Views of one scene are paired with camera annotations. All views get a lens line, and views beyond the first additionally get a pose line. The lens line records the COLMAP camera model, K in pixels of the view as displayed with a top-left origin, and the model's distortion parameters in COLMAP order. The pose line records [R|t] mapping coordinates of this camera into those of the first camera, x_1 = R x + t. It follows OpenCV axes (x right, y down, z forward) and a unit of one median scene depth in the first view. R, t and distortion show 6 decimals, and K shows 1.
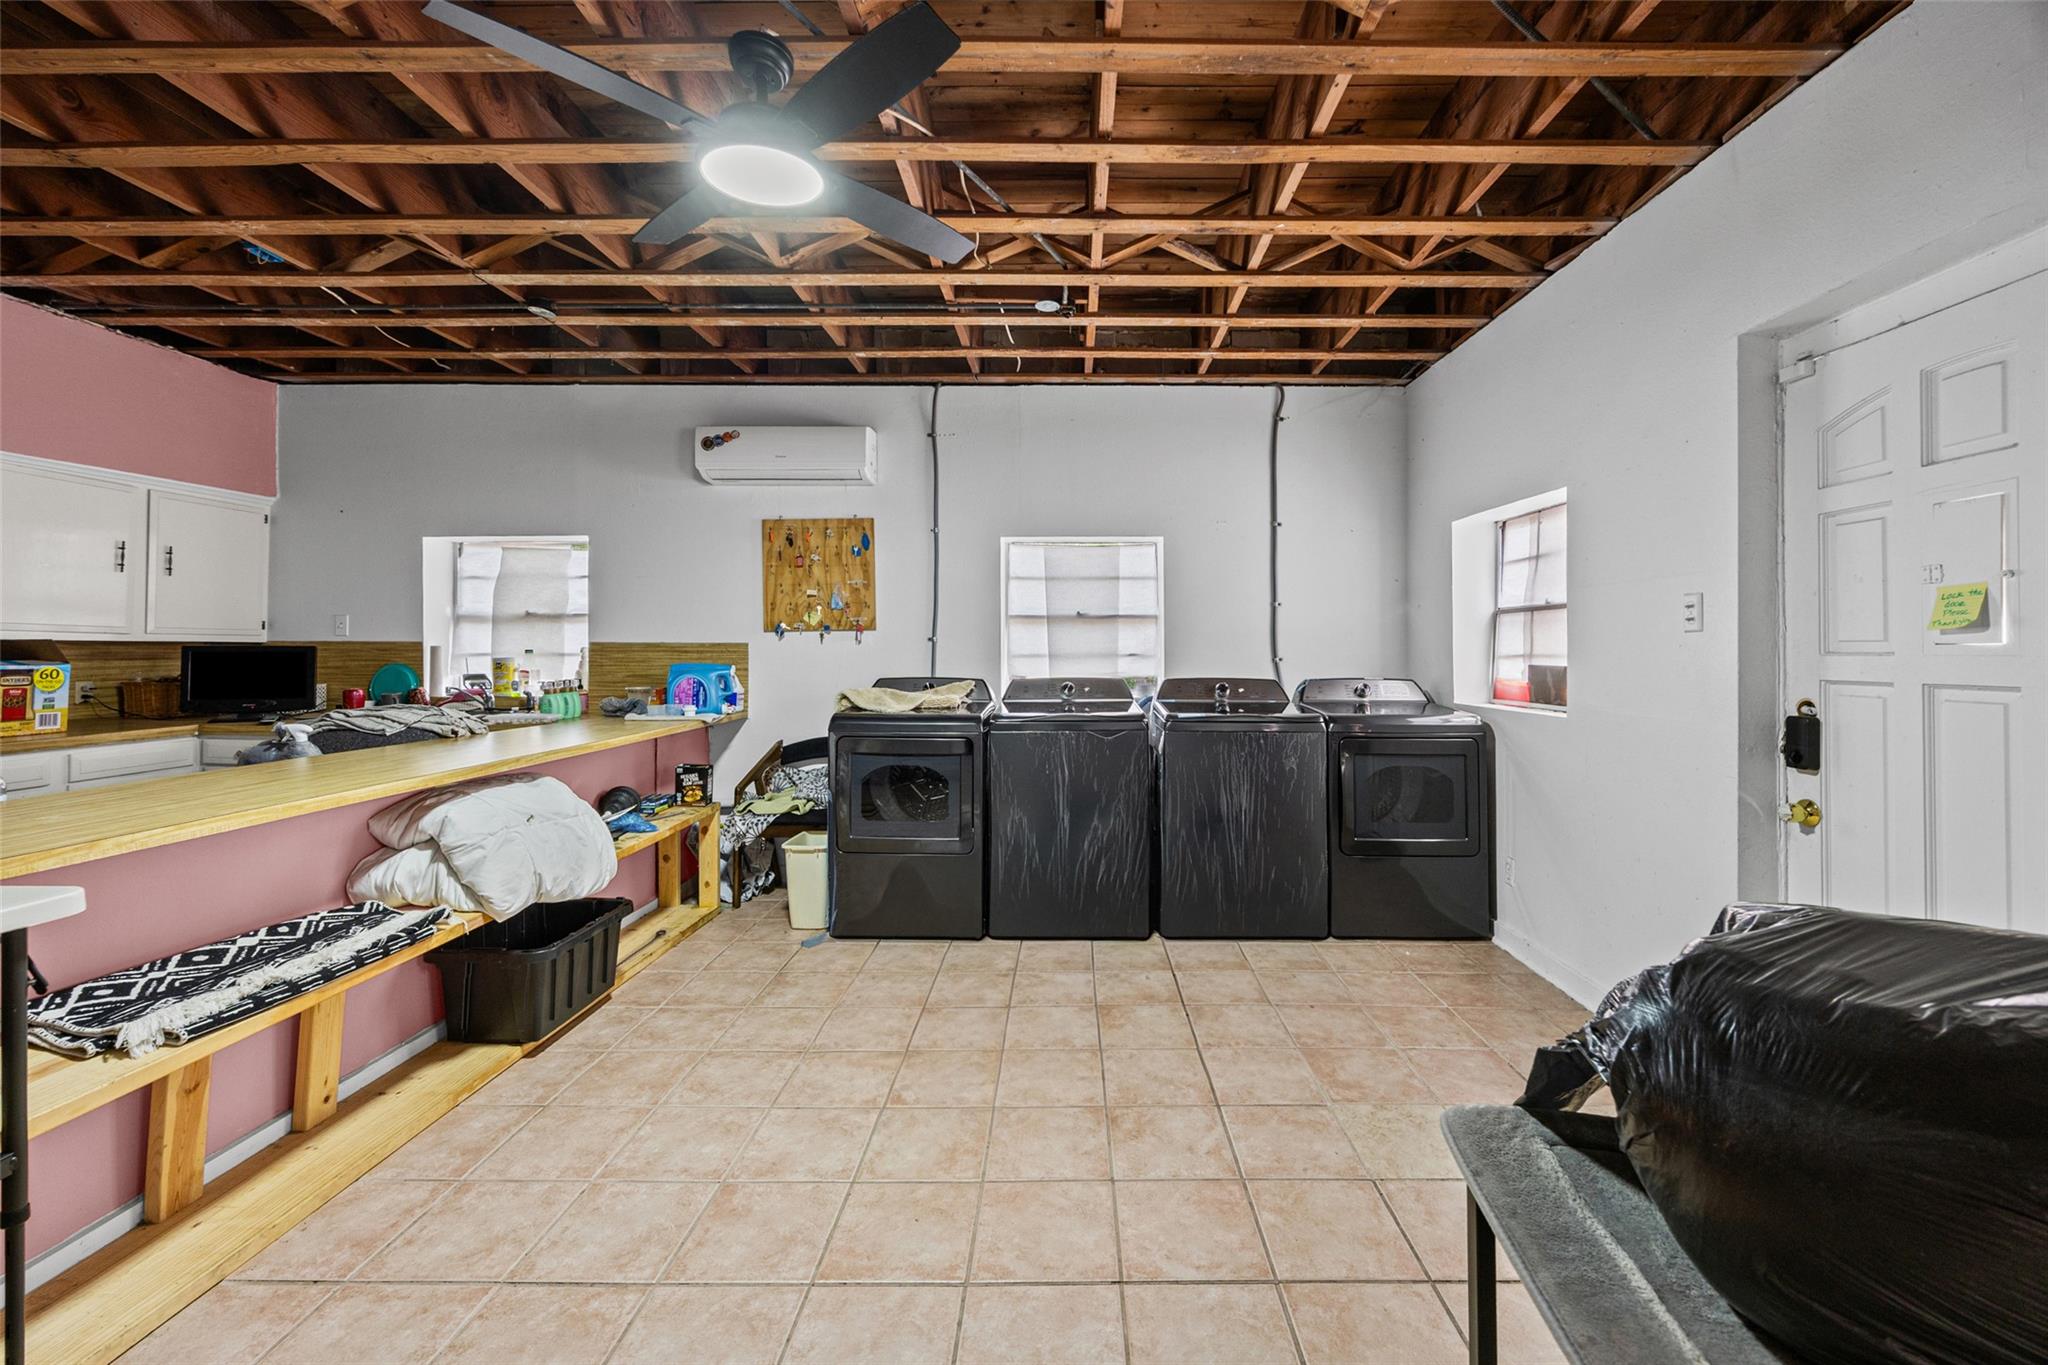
lens RADIAL K [[802.6, 0, 1061.2], [0, 802.6, 645.0], [0, 0, 1]] dist [0.000465, -0.000423]
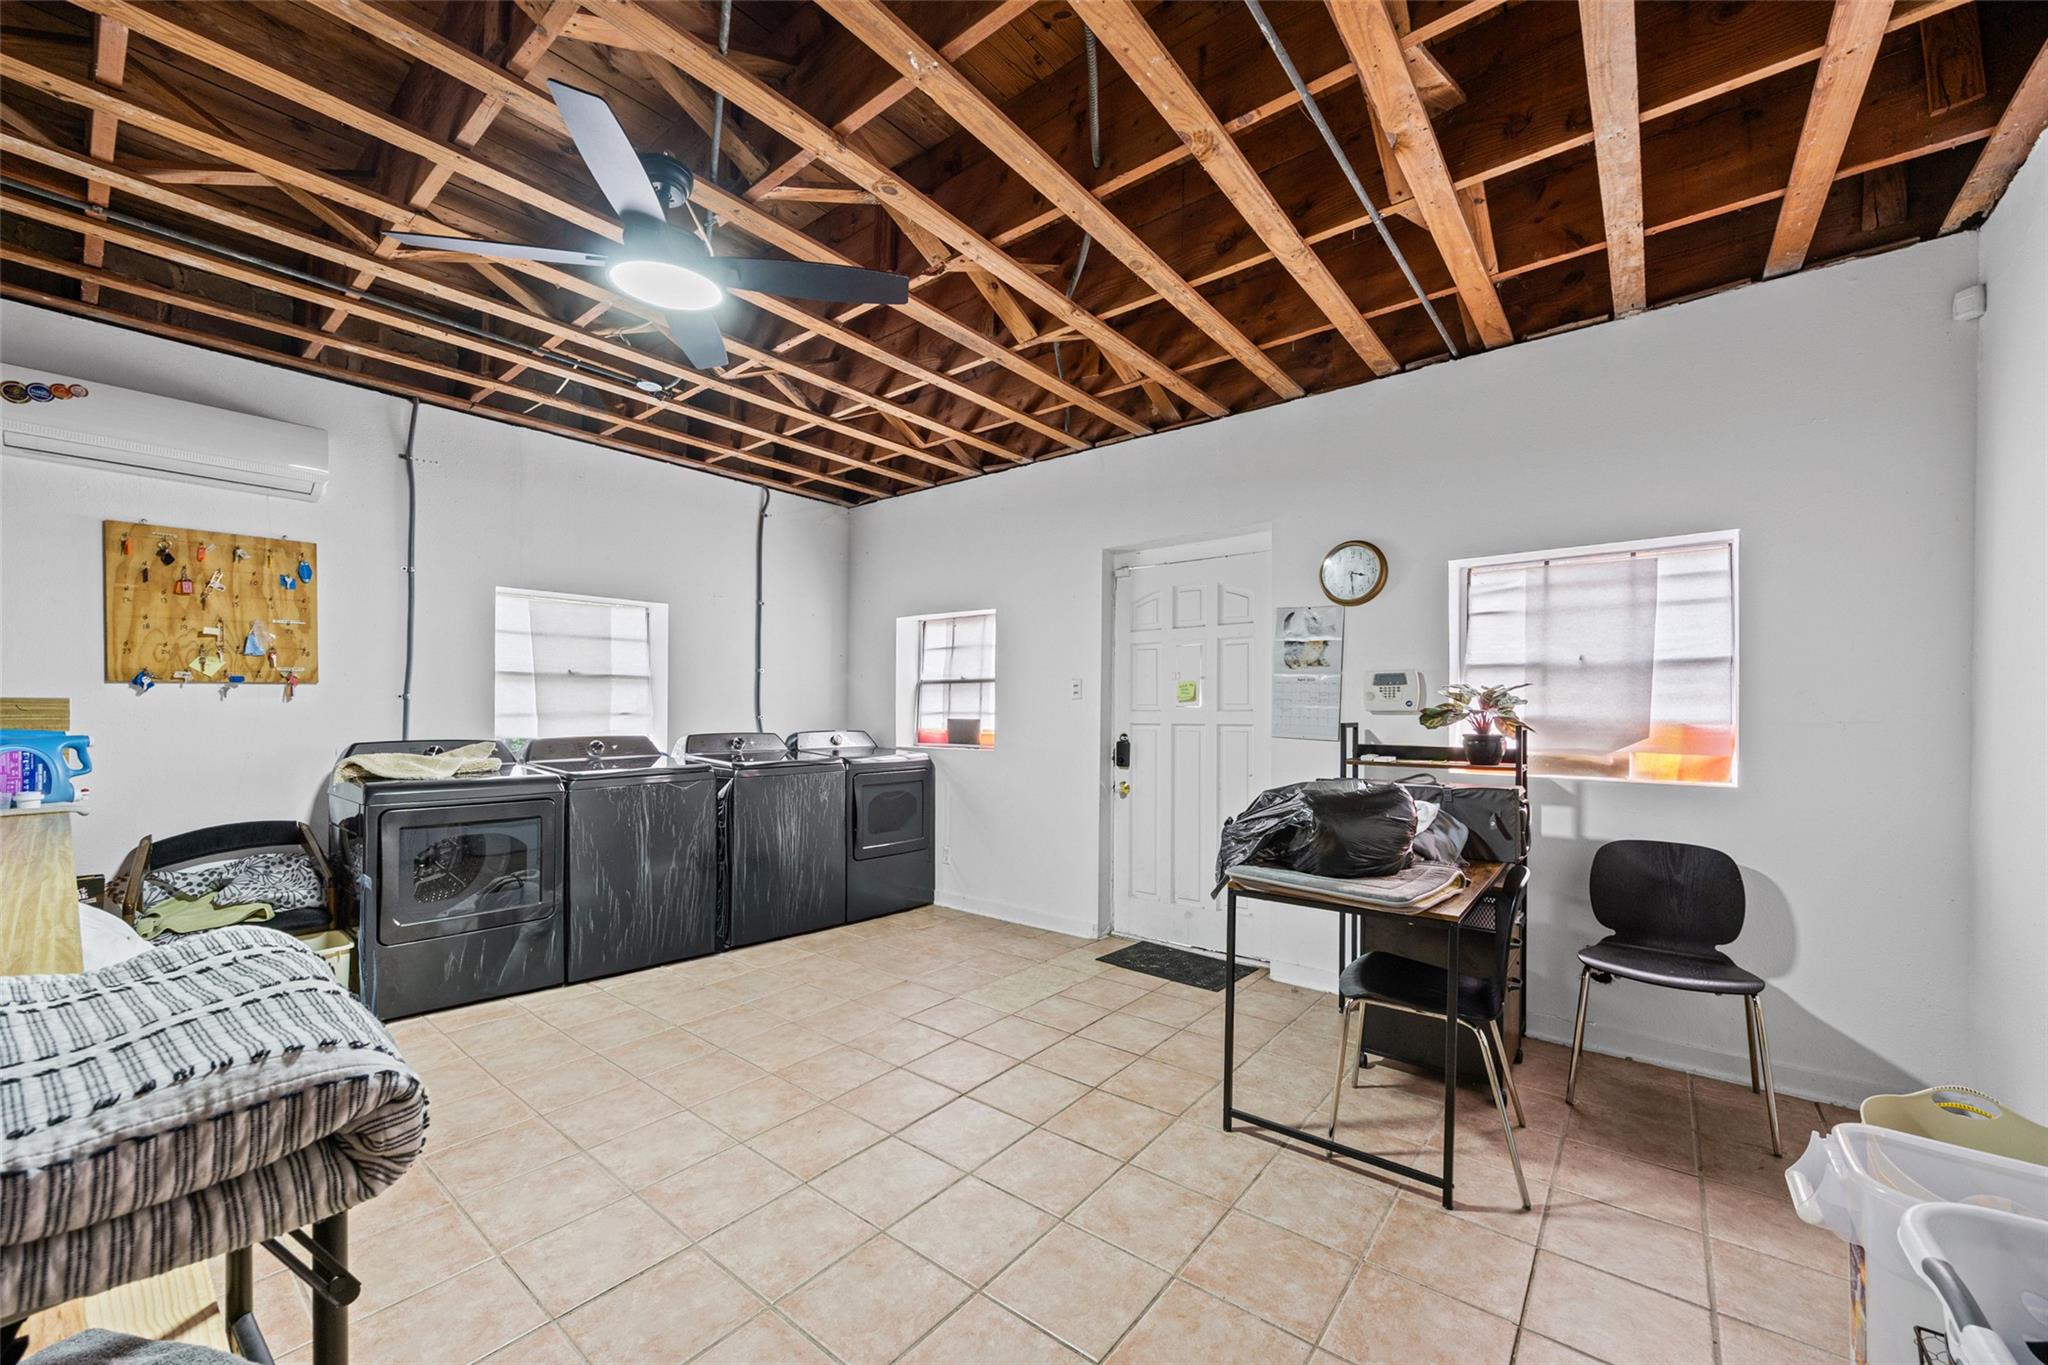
lens RADIAL K [[802.6, 0, 1019.9], [0, 802.6, 703.2], [0, 0, 1]] dist [0.000465, -0.000423]
pose [[0.630676, 0.006533, 0.776019, -0.461973], [-0.004525, 0.999979, -0.004742, 0.001382], [-0.776033, -0.000521, 0.630692, -0.048506]]
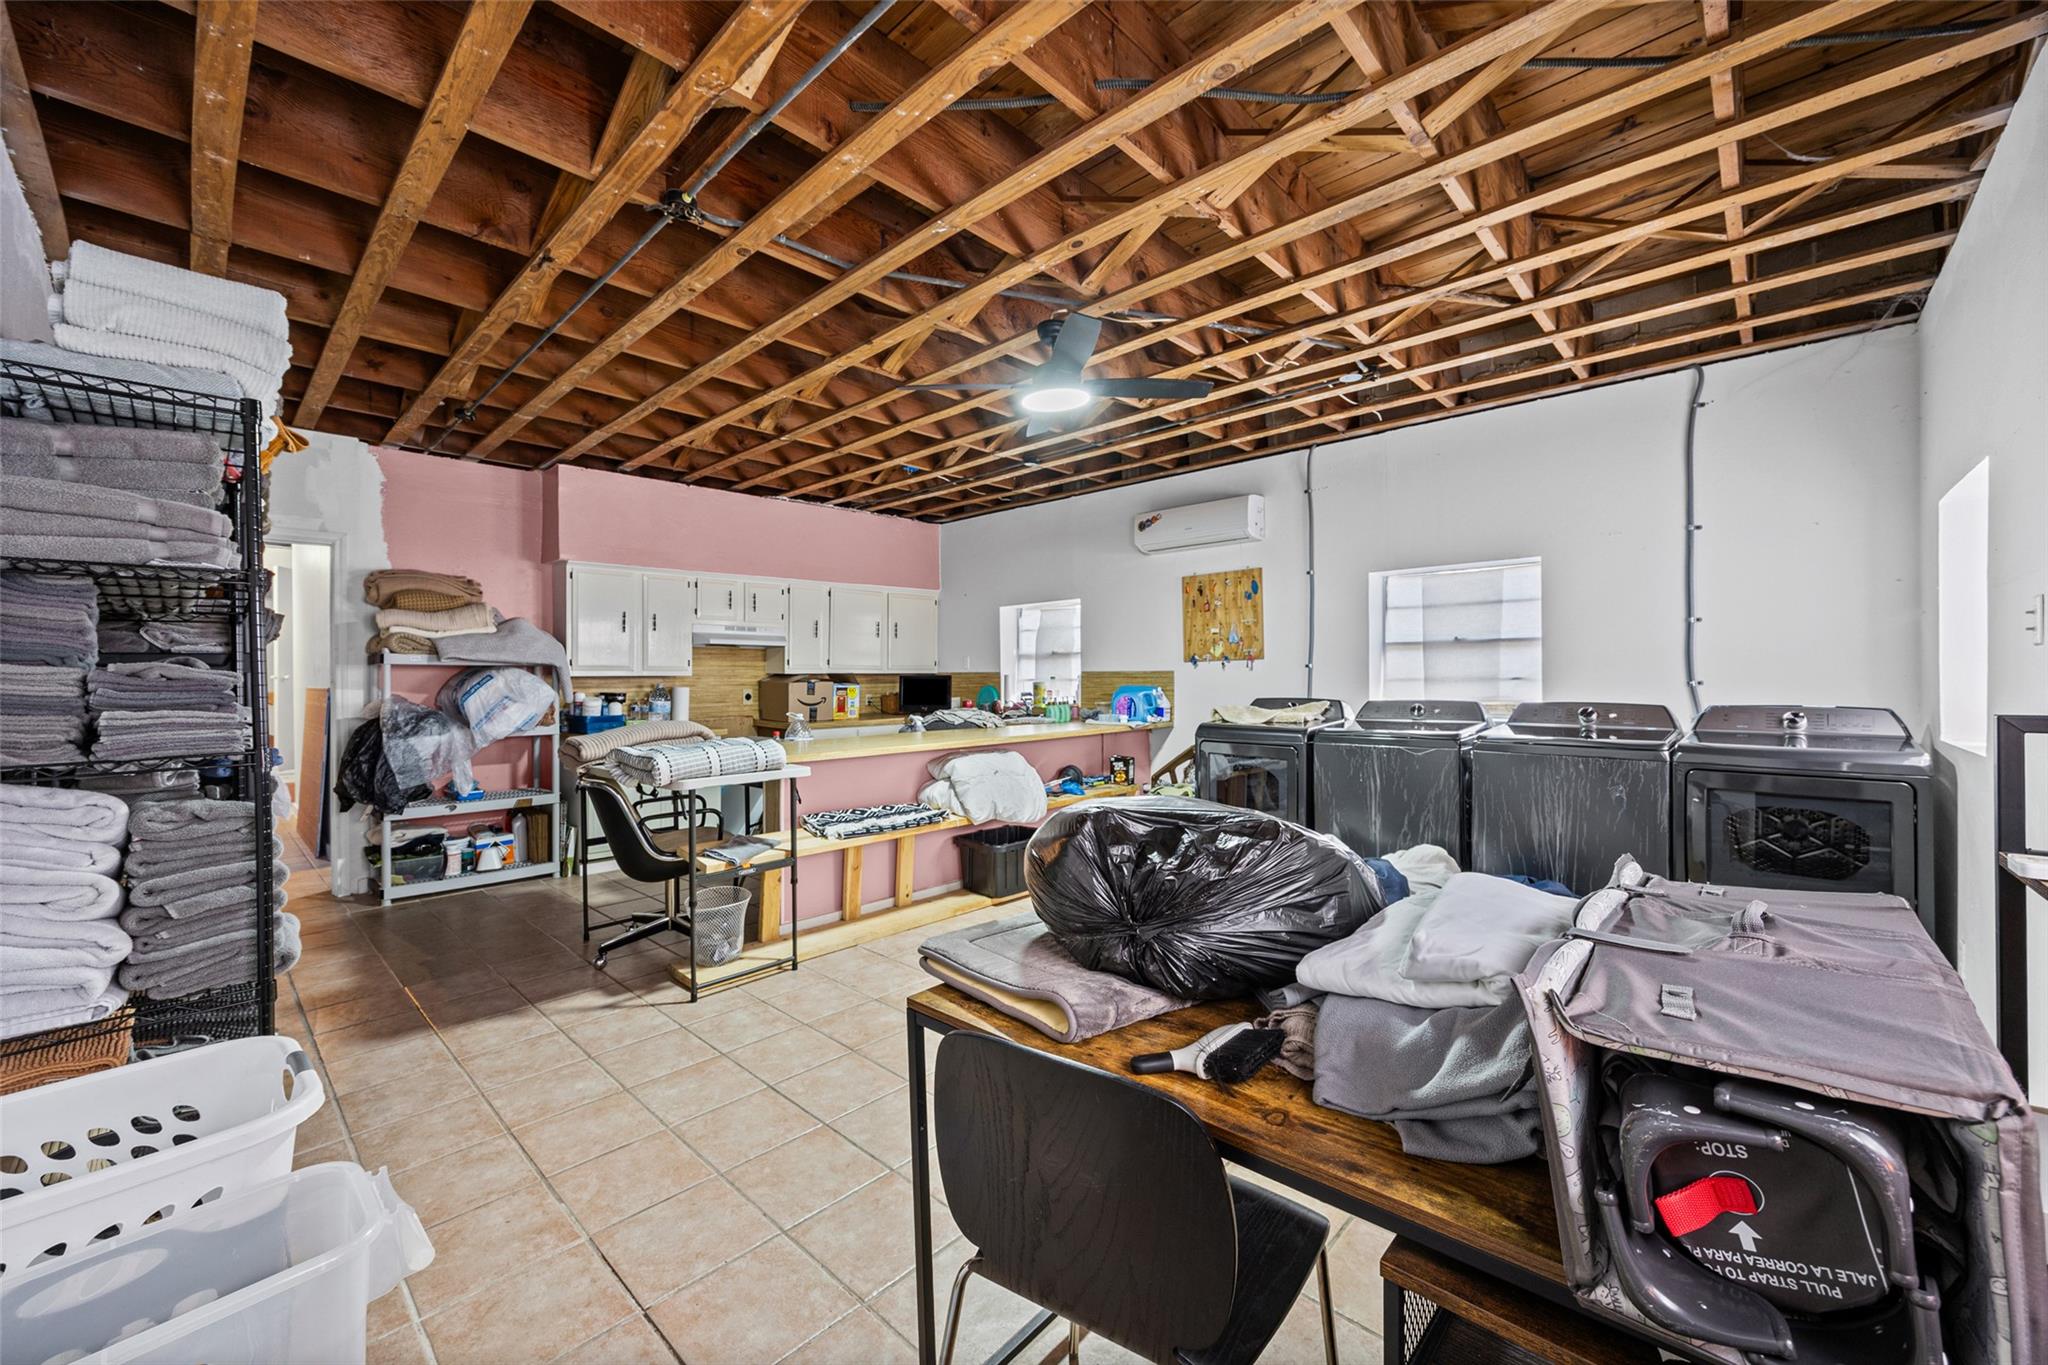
lens RADIAL K [[802.6, 0, 1023.0], [0, 802.6, 674.1], [0, 0, 1]] dist [0.000465, -0.000423]
pose [[0.726543, -0.007907, -0.687076, 0.382807], [0.010160, 0.999948, -0.000764, 0.001733], [0.687046, -0.006426, 0.726585, -0.152971]]
